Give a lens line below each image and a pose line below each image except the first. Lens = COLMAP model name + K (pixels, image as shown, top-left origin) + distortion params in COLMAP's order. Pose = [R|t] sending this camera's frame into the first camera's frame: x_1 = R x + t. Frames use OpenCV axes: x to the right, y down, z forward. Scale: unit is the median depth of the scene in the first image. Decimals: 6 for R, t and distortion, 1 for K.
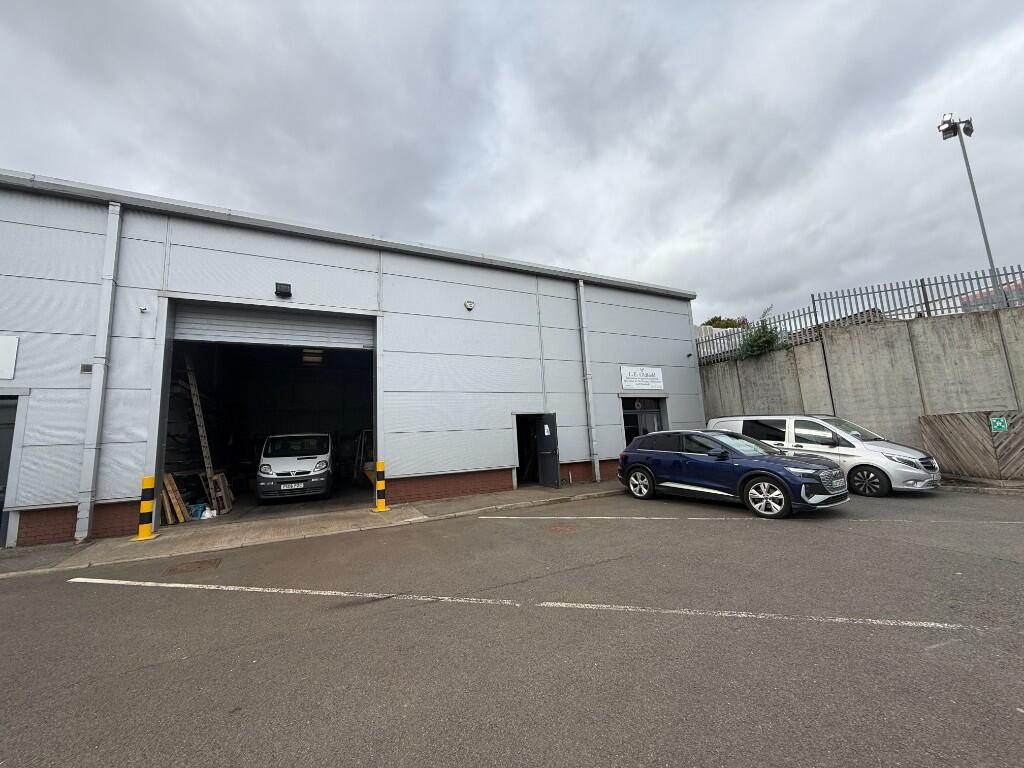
lens RADIAL K [[412.6, 0, 508.3], [0, 412.6, 381.6], [0, 0, 1]] dist [0.000167, 0.000125]
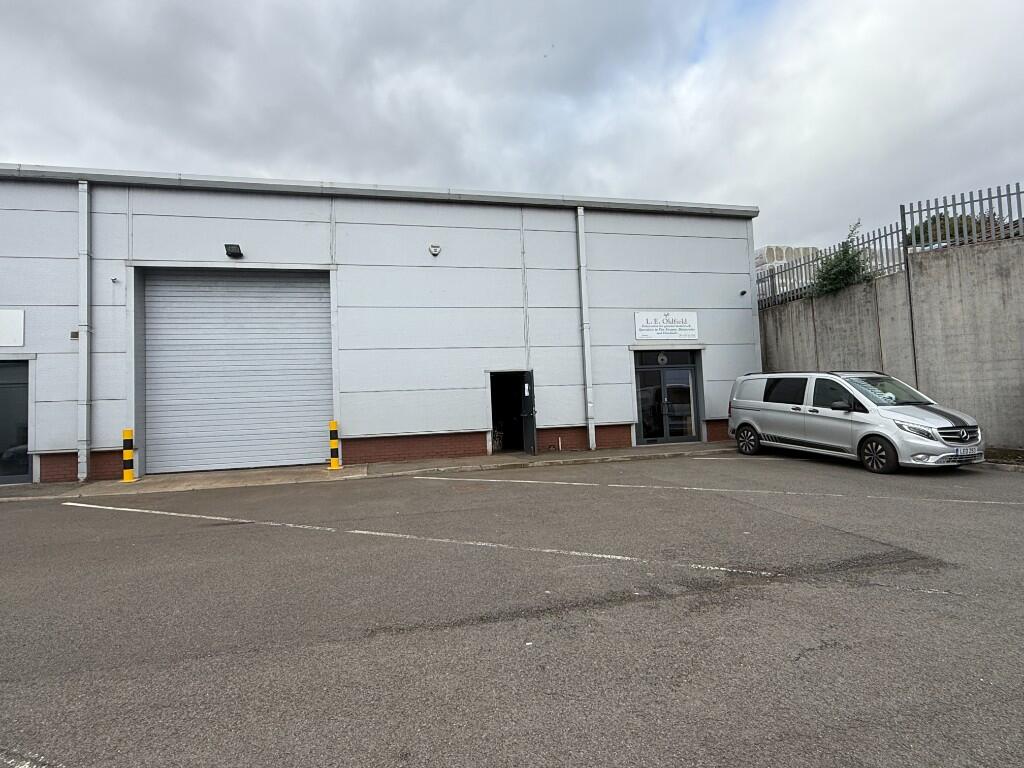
lens RADIAL K [[570.9, 0, 512.0], [0, 570.9, 384.0], [0, 0, 1]] dist [0.000208, 0.000715]
pose [[0.974070, 0.001403, -0.226243, 0.346301], [0.023411, 0.993988, 0.106955, -0.025880], [0.225032, -0.109478, 0.968181, -0.184365]]
